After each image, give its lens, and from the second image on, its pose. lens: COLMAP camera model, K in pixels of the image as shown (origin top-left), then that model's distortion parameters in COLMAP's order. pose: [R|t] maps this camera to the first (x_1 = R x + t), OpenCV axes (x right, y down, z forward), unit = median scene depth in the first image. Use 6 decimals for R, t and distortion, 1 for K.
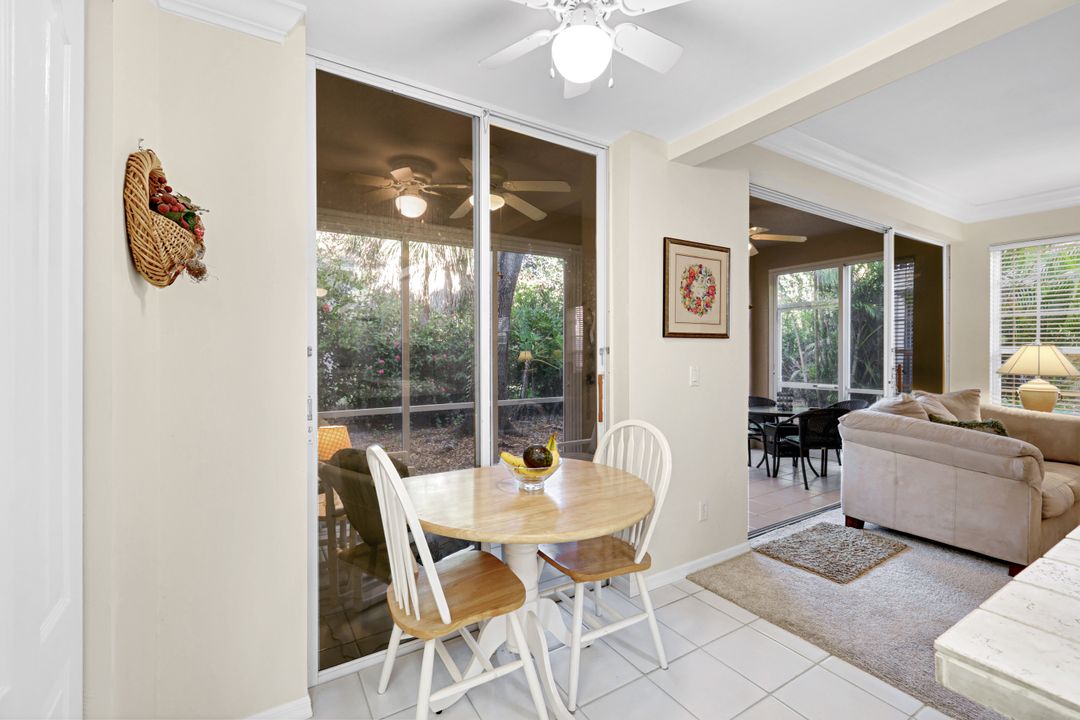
lens RADIAL K [[469.4, 0, 543.1], [0, 469.4, 355.0], [0, 0, 1]] dist [-0.002384, 0.000522]
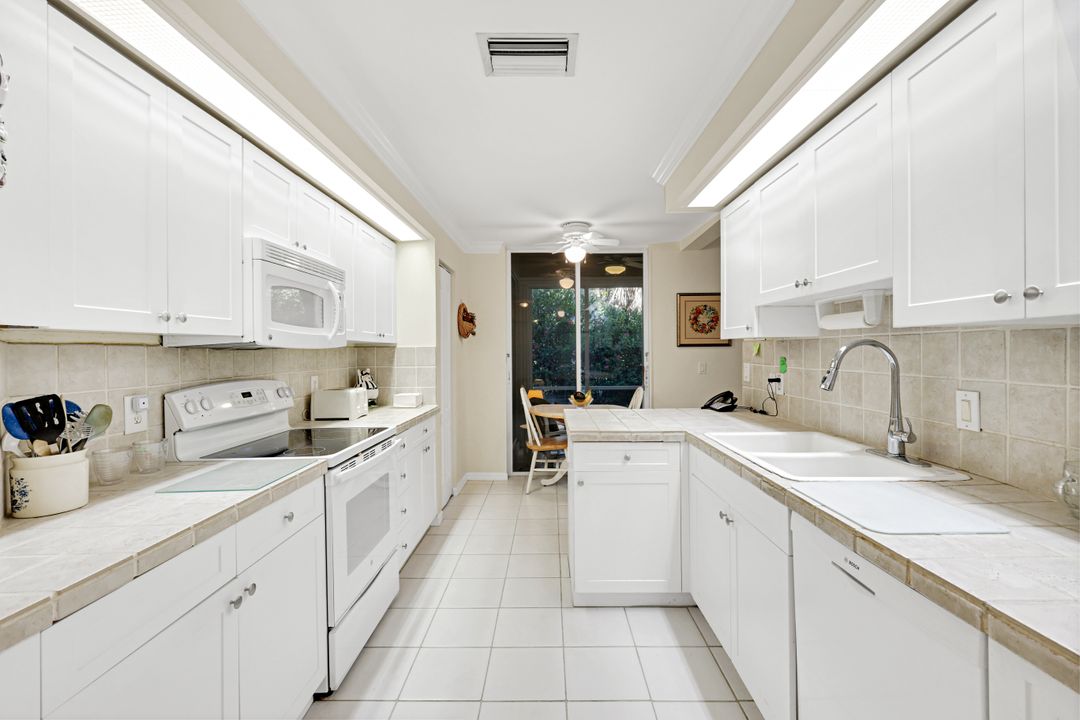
lens RADIAL K [[469.4, 0, 541.1], [0, 469.4, 353.4], [0, 0, 1]] dist [-0.002384, 0.000522]
pose [[0.839335, -0.002184, -0.543610, 0.811845], [0.001529, 0.999997, -0.001657, -0.008733], [0.543612, 0.000559, 0.839336, -0.855231]]
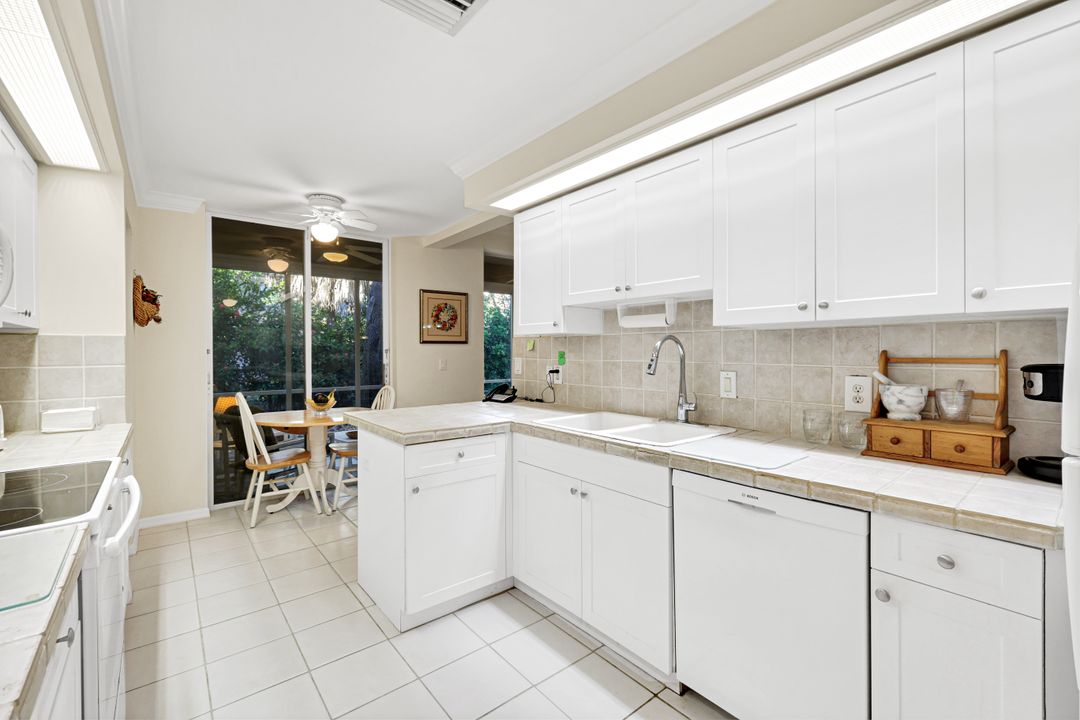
lens RADIAL K [[469.4, 0, 545.1], [0, 469.4, 354.7], [0, 0, 1]] dist [-0.002384, 0.000522]
pose [[0.991487, -0.001696, 0.130194, 0.500201], [0.001626, 0.999998, 0.000643, 0.006017], [-0.130195, -0.000426, 0.991488, -0.884388]]
